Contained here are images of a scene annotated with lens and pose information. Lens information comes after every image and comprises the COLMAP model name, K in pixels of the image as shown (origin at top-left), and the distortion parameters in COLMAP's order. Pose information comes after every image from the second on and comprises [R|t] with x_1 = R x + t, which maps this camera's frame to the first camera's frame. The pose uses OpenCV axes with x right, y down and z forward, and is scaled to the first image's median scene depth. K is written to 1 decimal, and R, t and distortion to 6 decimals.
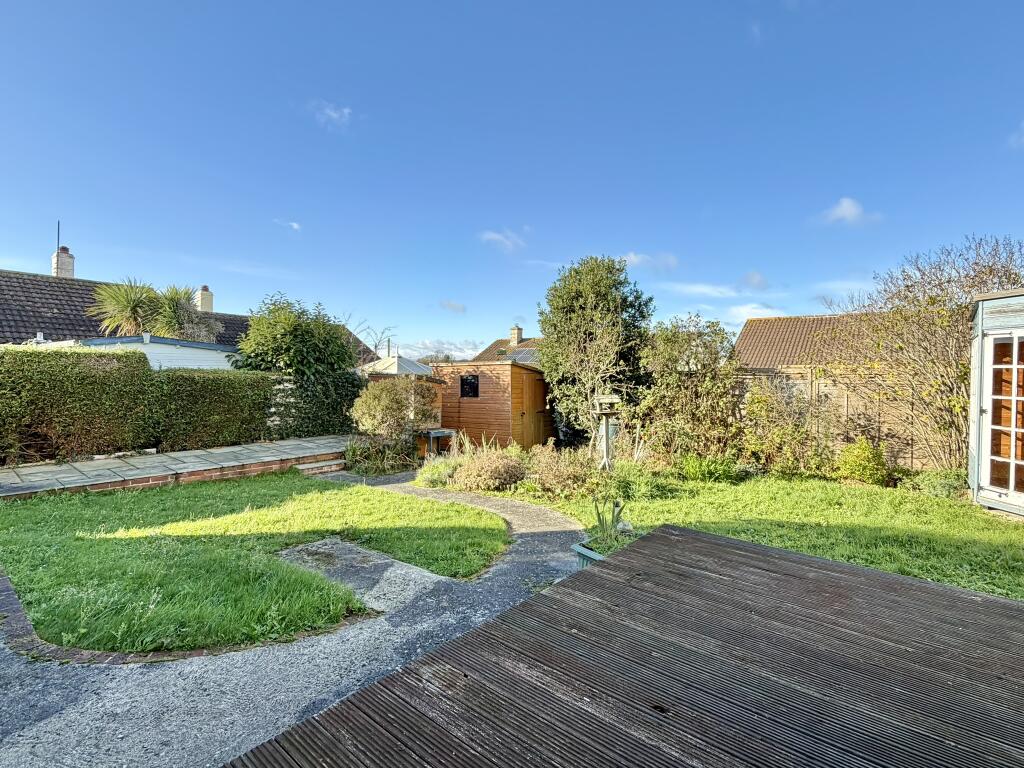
lens RADIAL K [[481.2, 0, 491.4], [0, 481.2, 367.3], [0, 0, 1]] dist [0.001738, -0.000366]
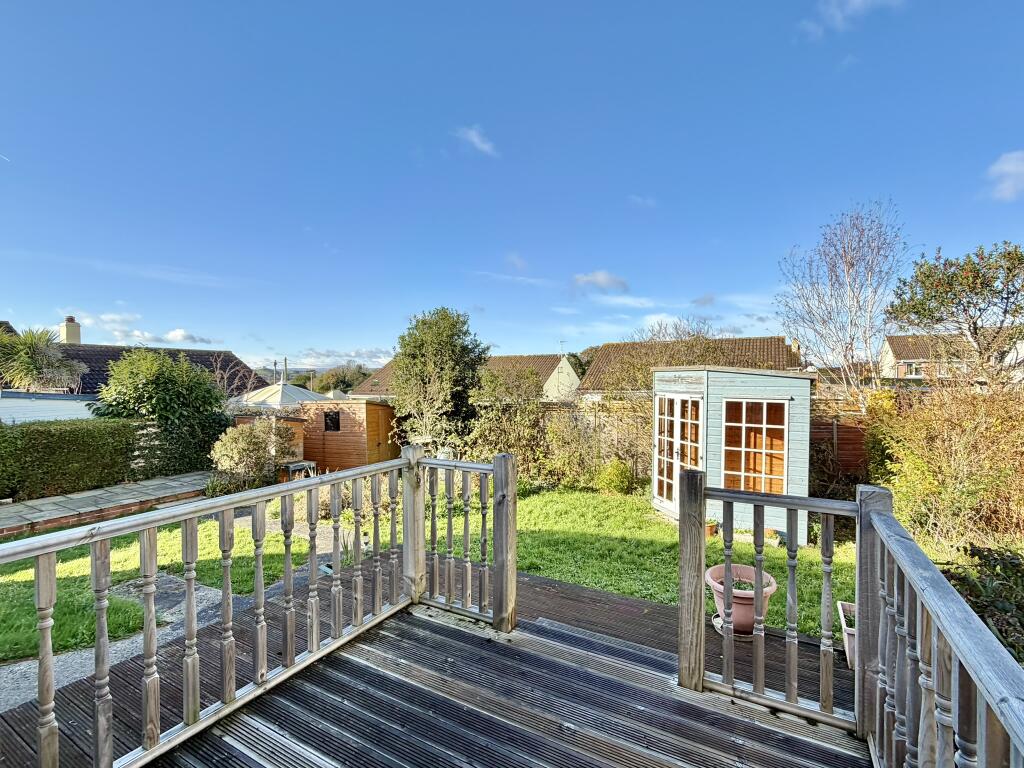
lens RADIAL K [[481.2, 0, 510.0], [0, 481.2, 381.2], [0, 0, 1]] dist [0.001738, -0.000366]
pose [[0.983872, -0.020474, 0.177696, 0.195150], [0.014963, 0.999366, 0.032299, -0.099943], [-0.178244, -0.029120, 0.983555, -0.231213]]
